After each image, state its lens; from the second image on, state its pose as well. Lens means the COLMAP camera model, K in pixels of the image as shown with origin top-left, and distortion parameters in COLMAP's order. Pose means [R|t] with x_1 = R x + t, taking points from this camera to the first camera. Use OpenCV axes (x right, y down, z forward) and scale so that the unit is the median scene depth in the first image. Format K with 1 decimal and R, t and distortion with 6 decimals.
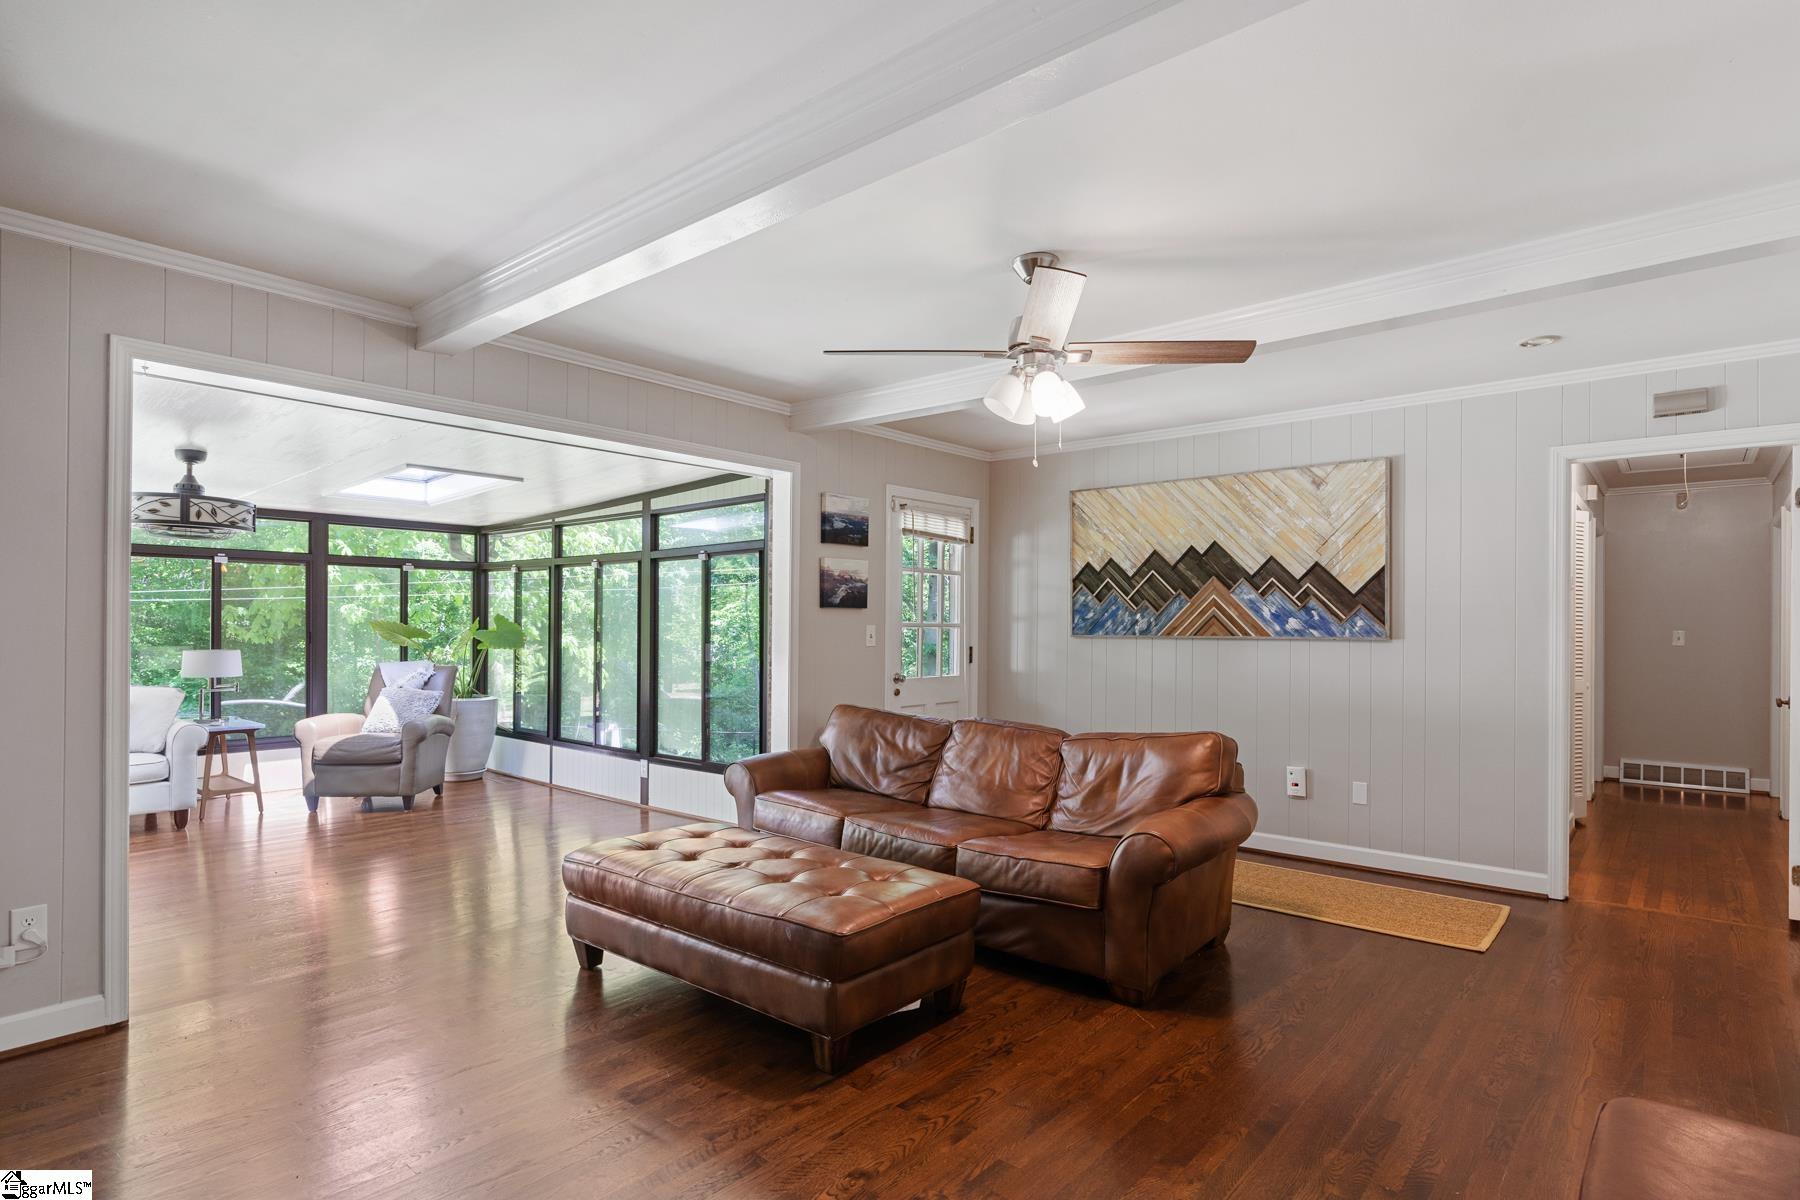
lens RADIAL K [[924.2, 0, 899.4], [0, 924.2, 623.9], [0, 0, 1]] dist [-0.005725, 0.001941]
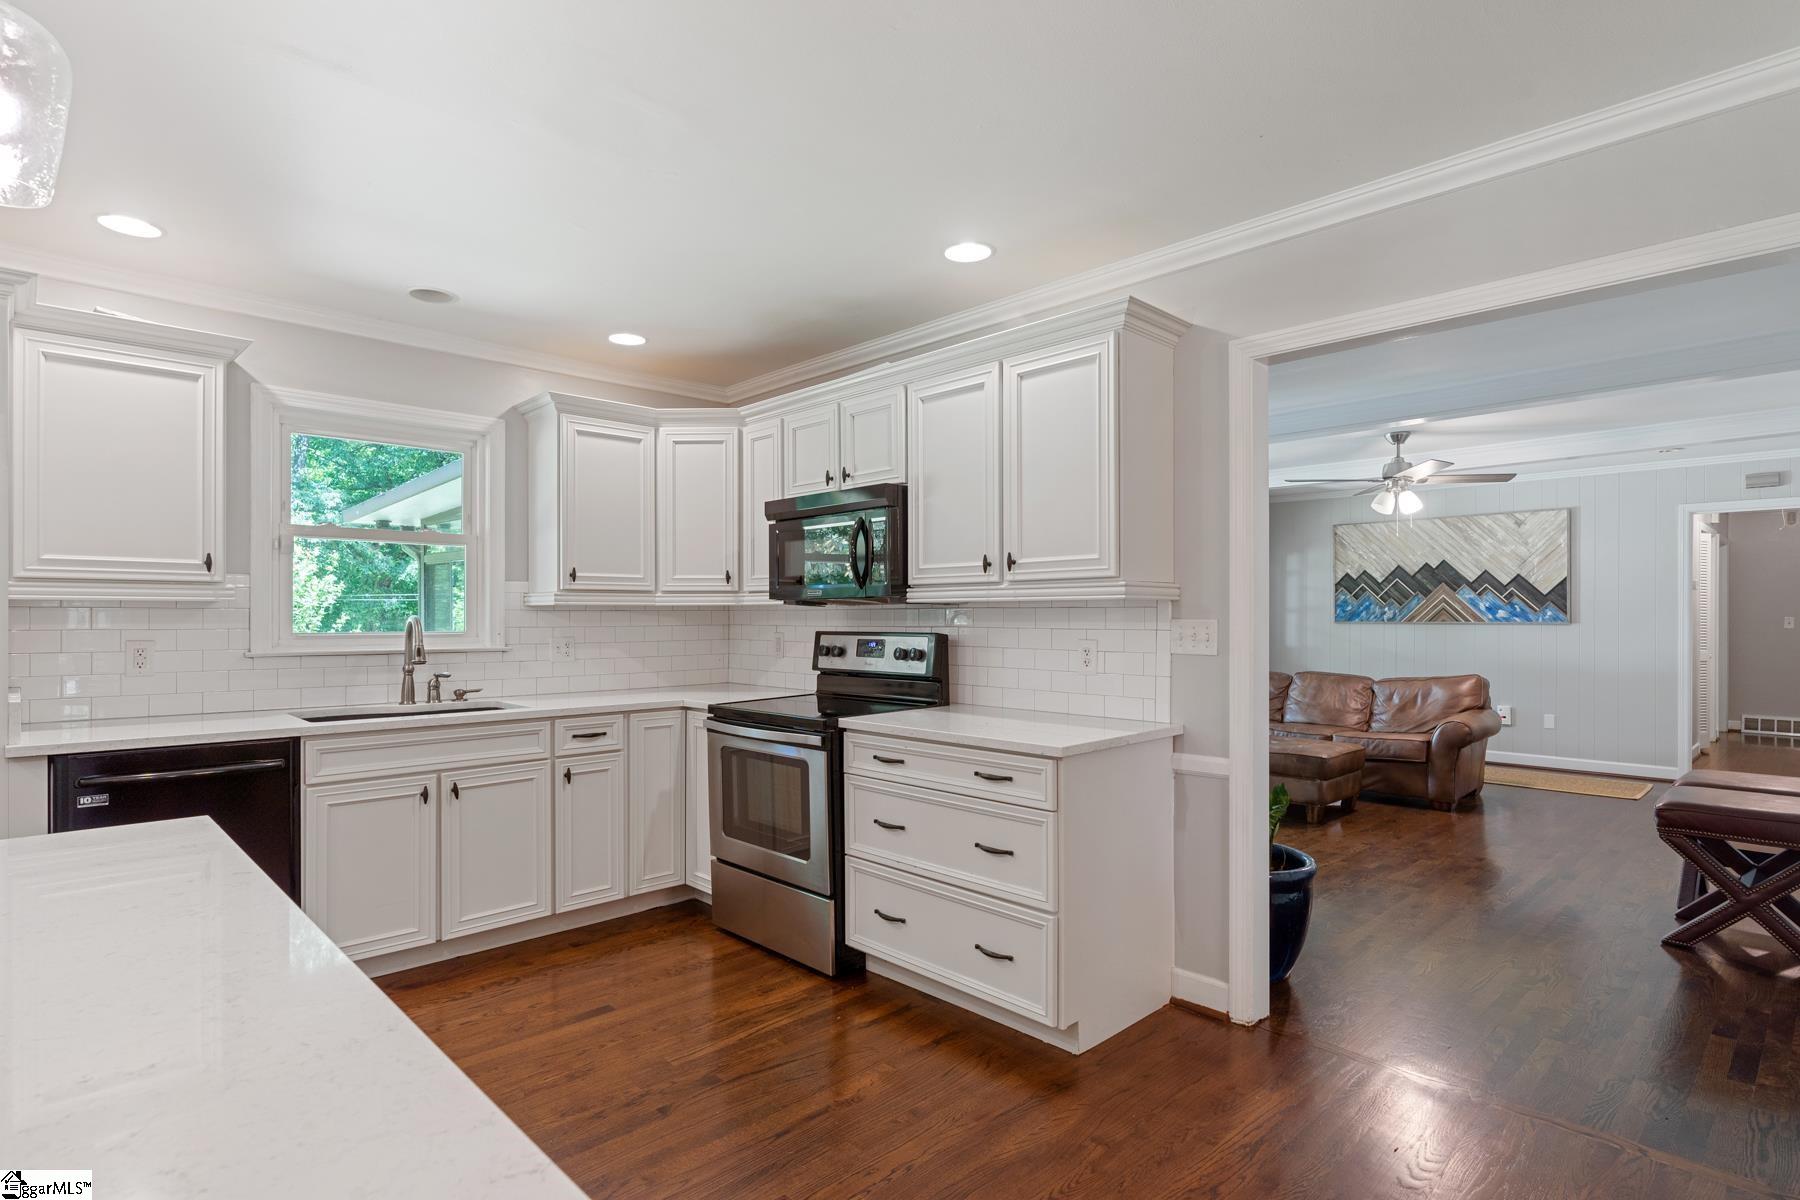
lens RADIAL K [[924.2, 0, 890.8], [0, 924.2, 615.9], [0, 0, 1]] dist [-0.005725, 0.001941]
pose [[0.994740, -0.004563, -0.102329, -0.327513], [0.004810, 0.999986, 0.002164, -0.003472], [0.102317, -0.002645, 0.994748, -0.486146]]
